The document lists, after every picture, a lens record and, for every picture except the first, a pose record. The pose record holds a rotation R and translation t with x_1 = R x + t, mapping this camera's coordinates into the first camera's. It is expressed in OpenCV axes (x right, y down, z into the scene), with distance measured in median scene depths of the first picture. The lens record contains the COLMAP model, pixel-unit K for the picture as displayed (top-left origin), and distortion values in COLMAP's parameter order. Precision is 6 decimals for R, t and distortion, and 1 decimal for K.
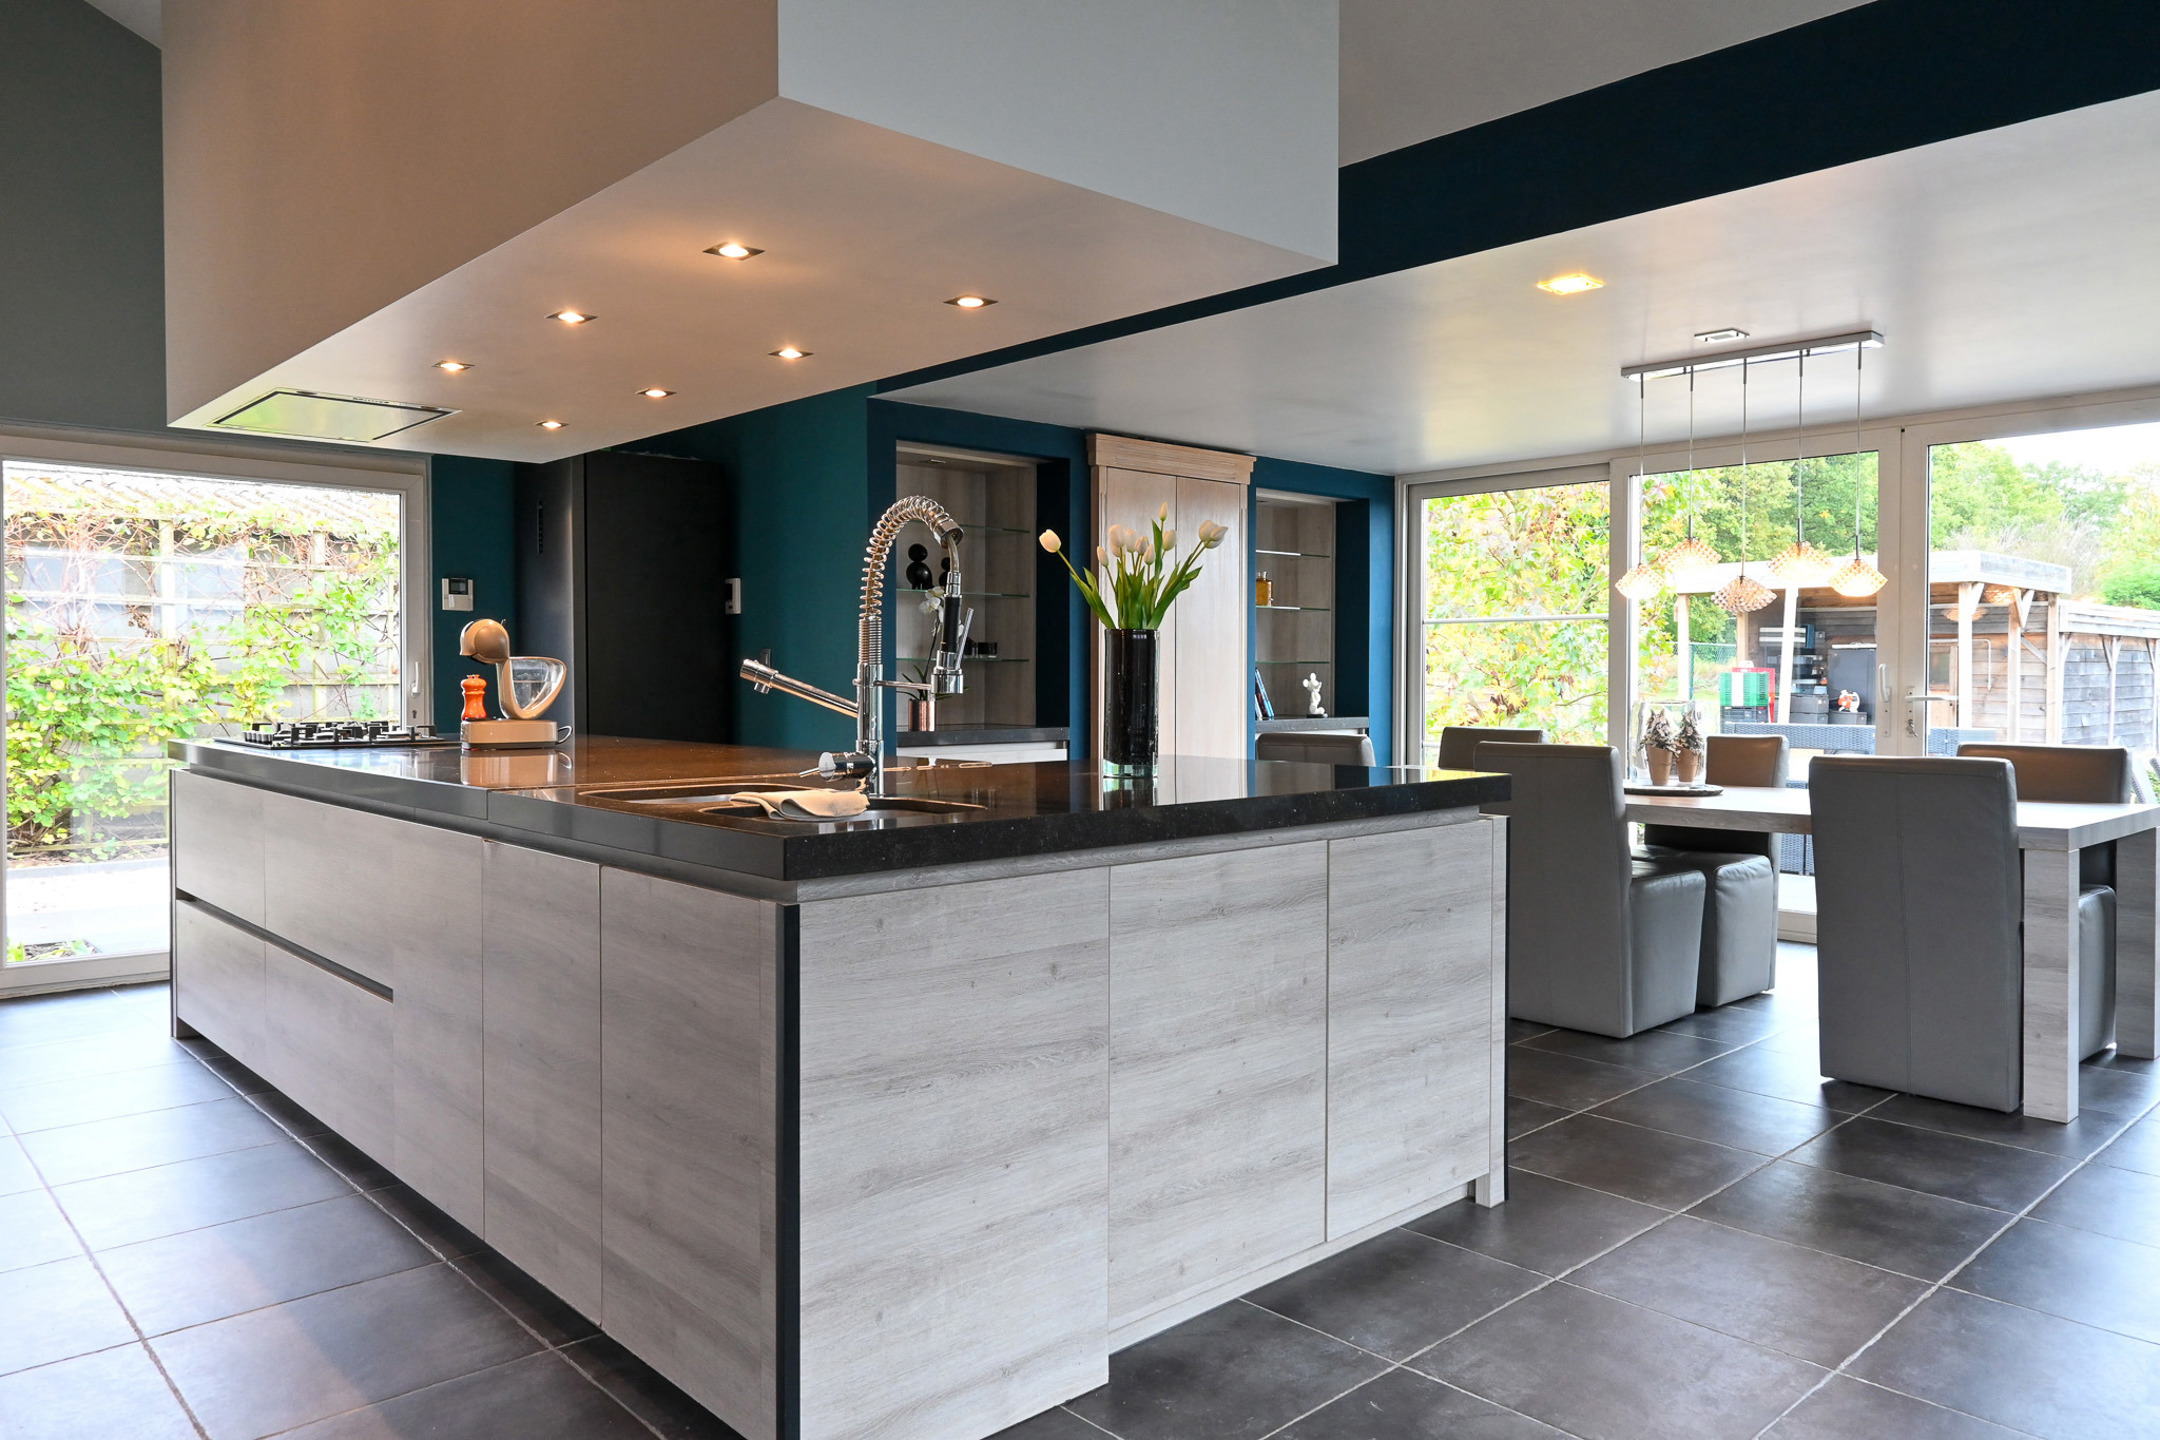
lens RADIAL K [[1502.4, 0, 1116.7], [0, 1502.4, 711.8], [0, 0, 1]] dist [0.000340, -0.000360]
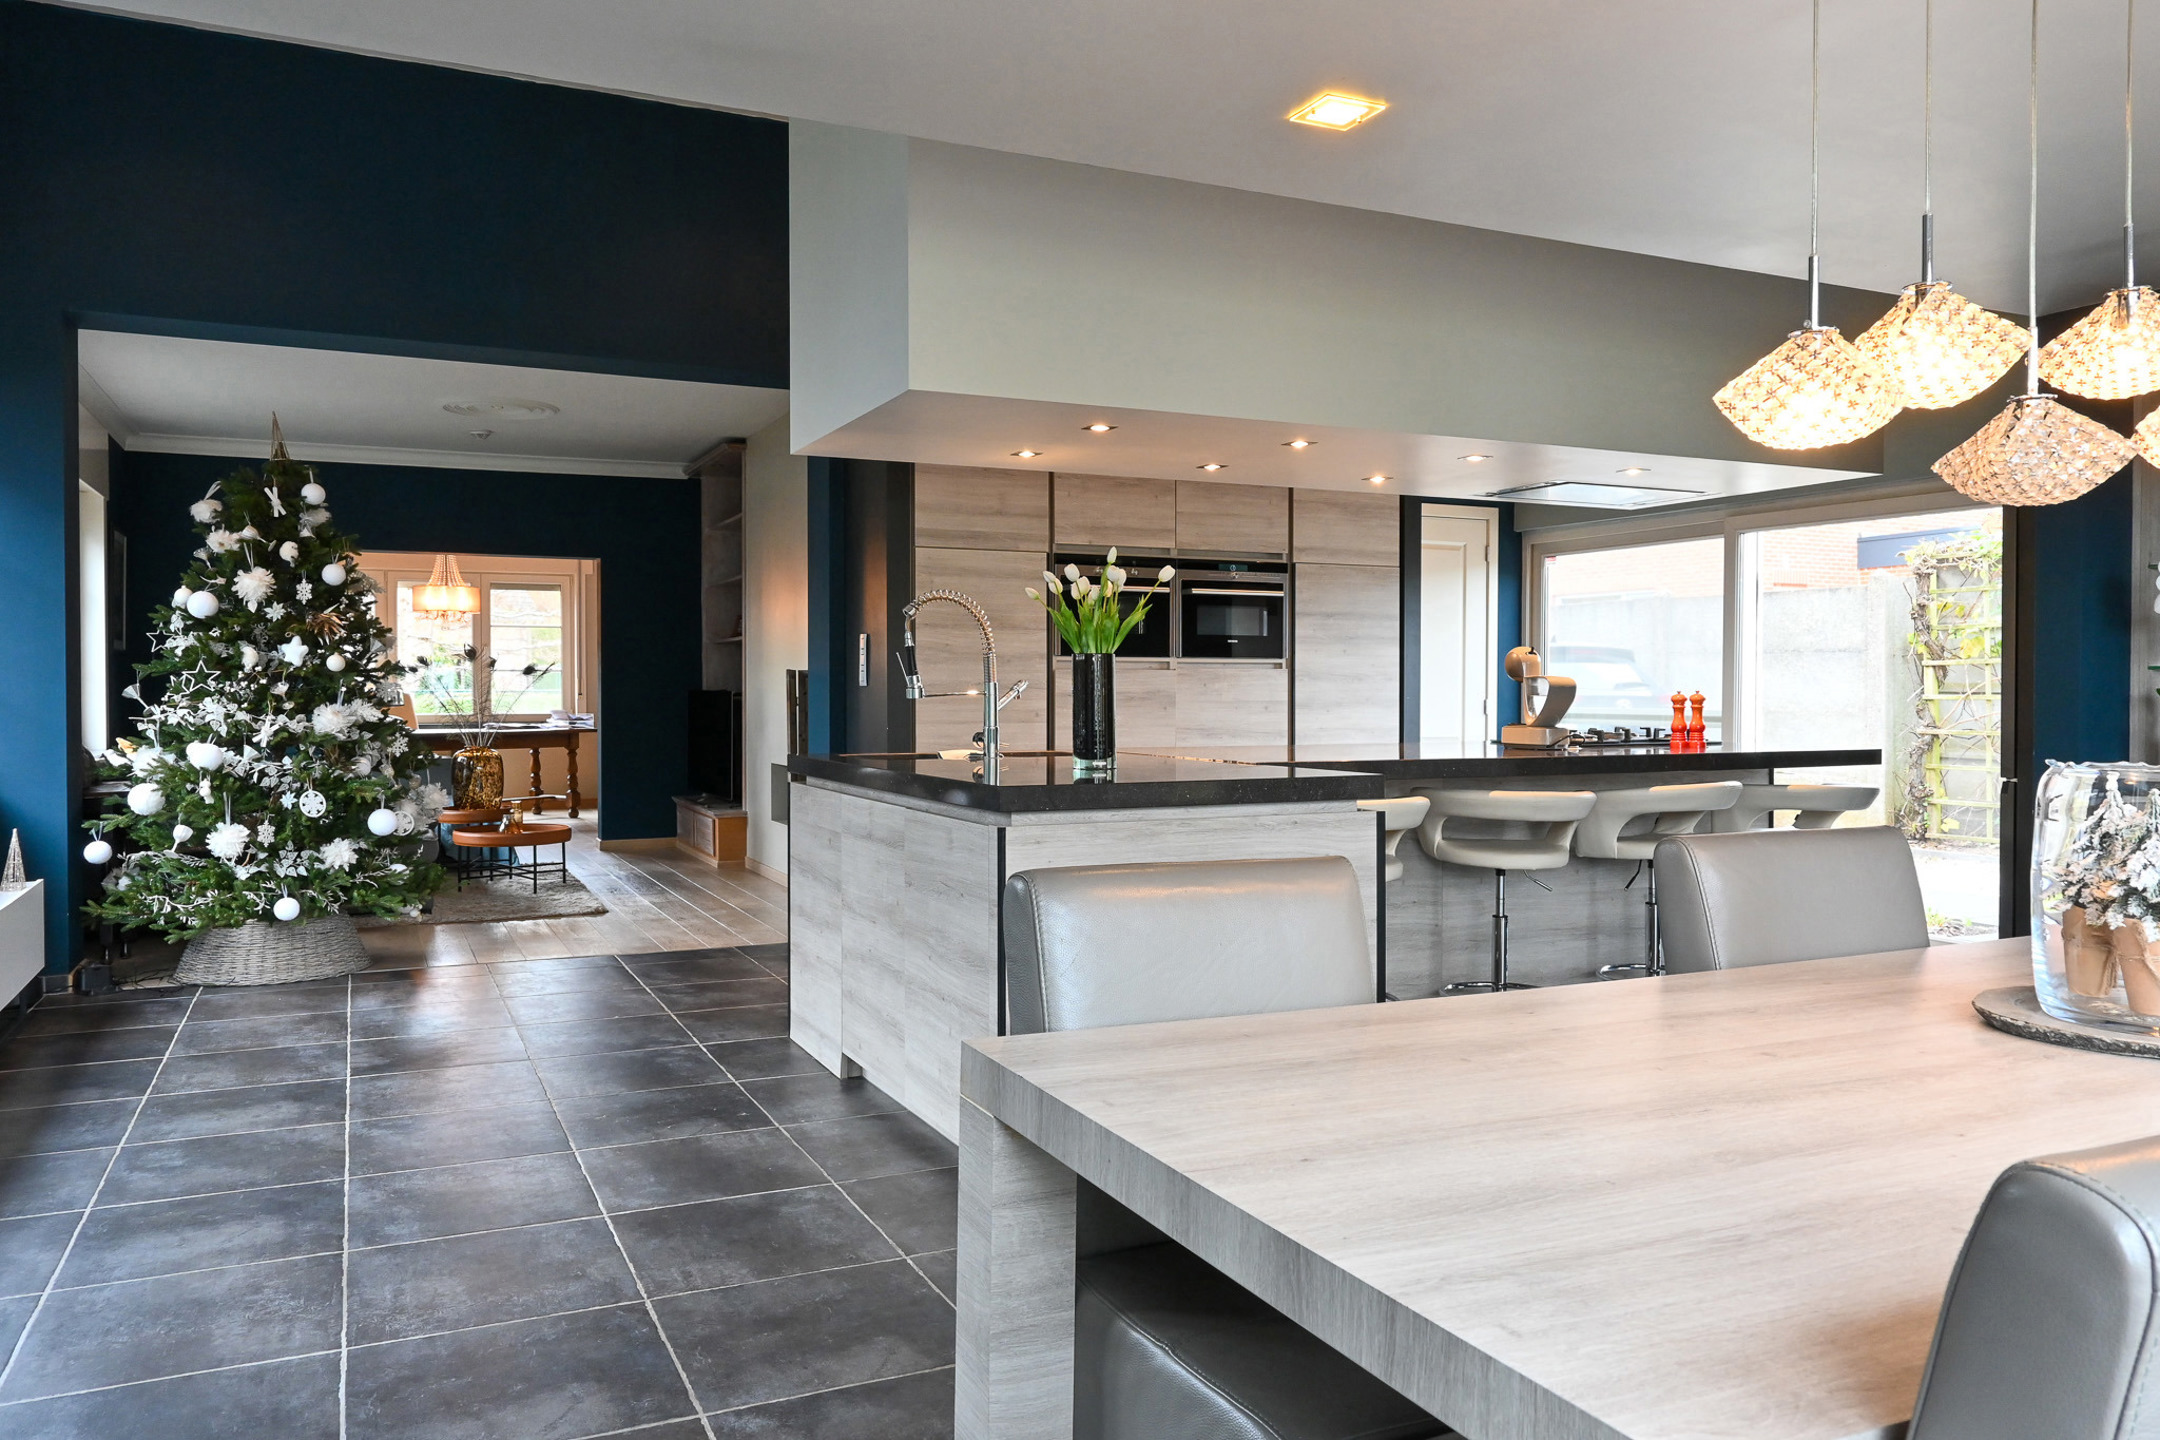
lens RADIAL K [[1502.4, 0, 1033.7], [0, 1502.4, 723.3], [0, 0, 1]] dist [0.000340, -0.000360]
pose [[-0.336846, 0.021116, -0.941323, 1.476881], [-0.025071, 0.999193, 0.031386, -0.041057], [0.941226, 0.034172, -0.336045, 1.660363]]
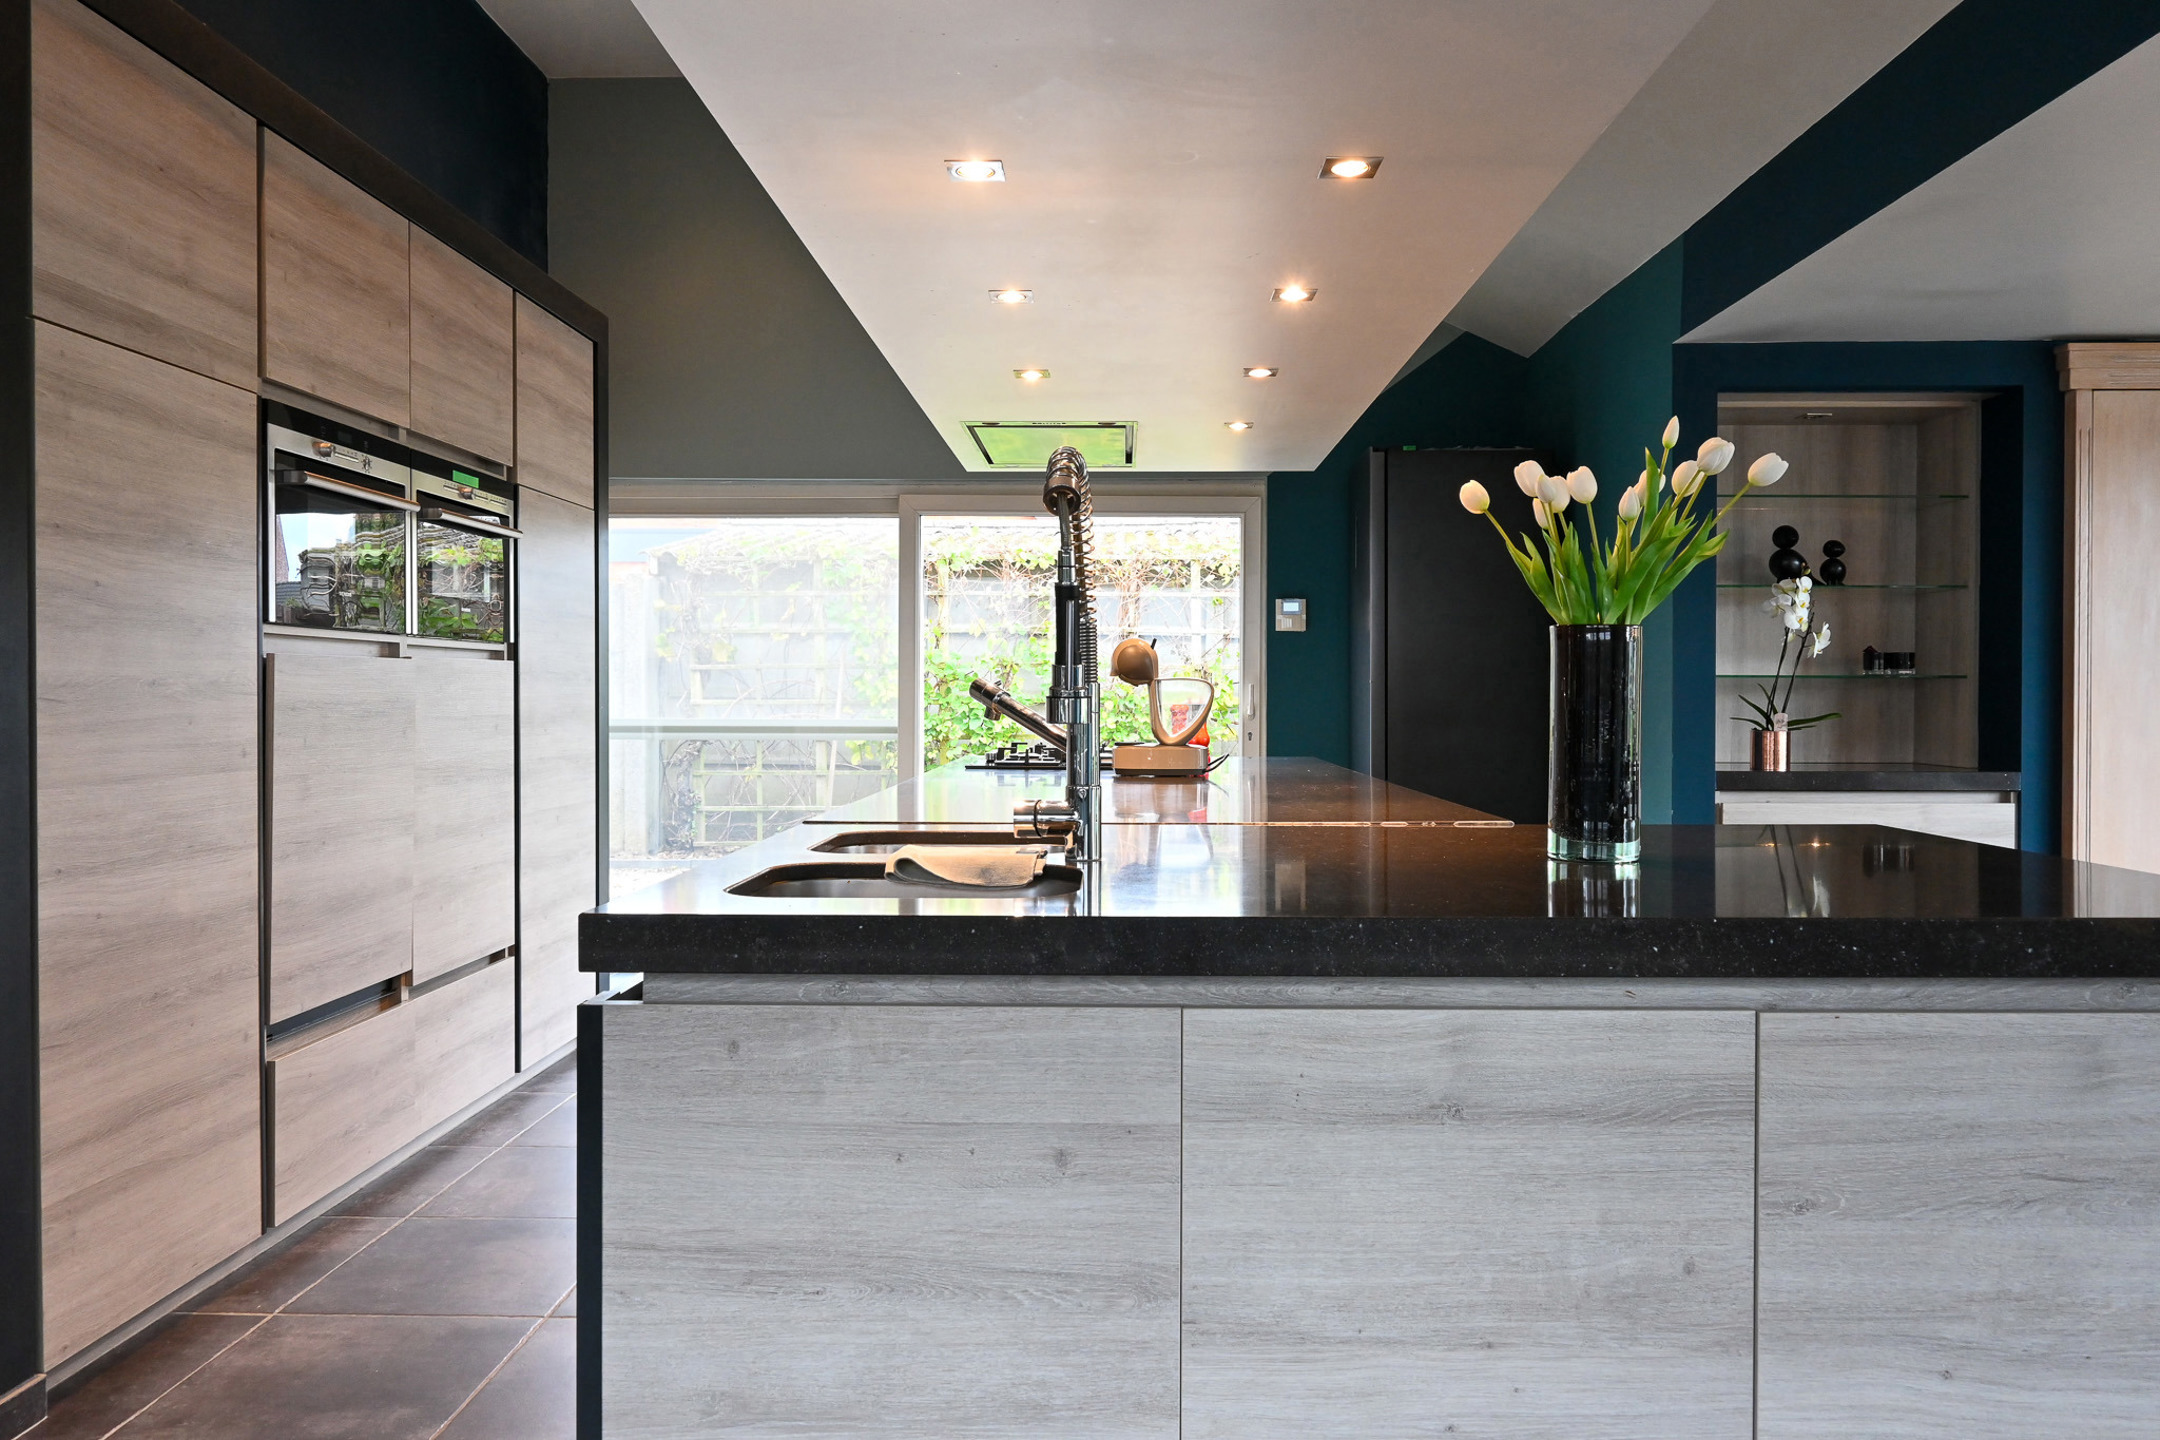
lens RADIAL K [[1502.4, 0, 1100.0], [0, 1502.4, 712.4], [0, 0, 1]] dist [0.000340, -0.000360]
pose [[0.709158, 0.008847, -0.704994, 0.370231], [-0.018553, 0.999809, -0.006115, -0.012771], [0.704805, 0.017417, 0.709187, 0.491750]]
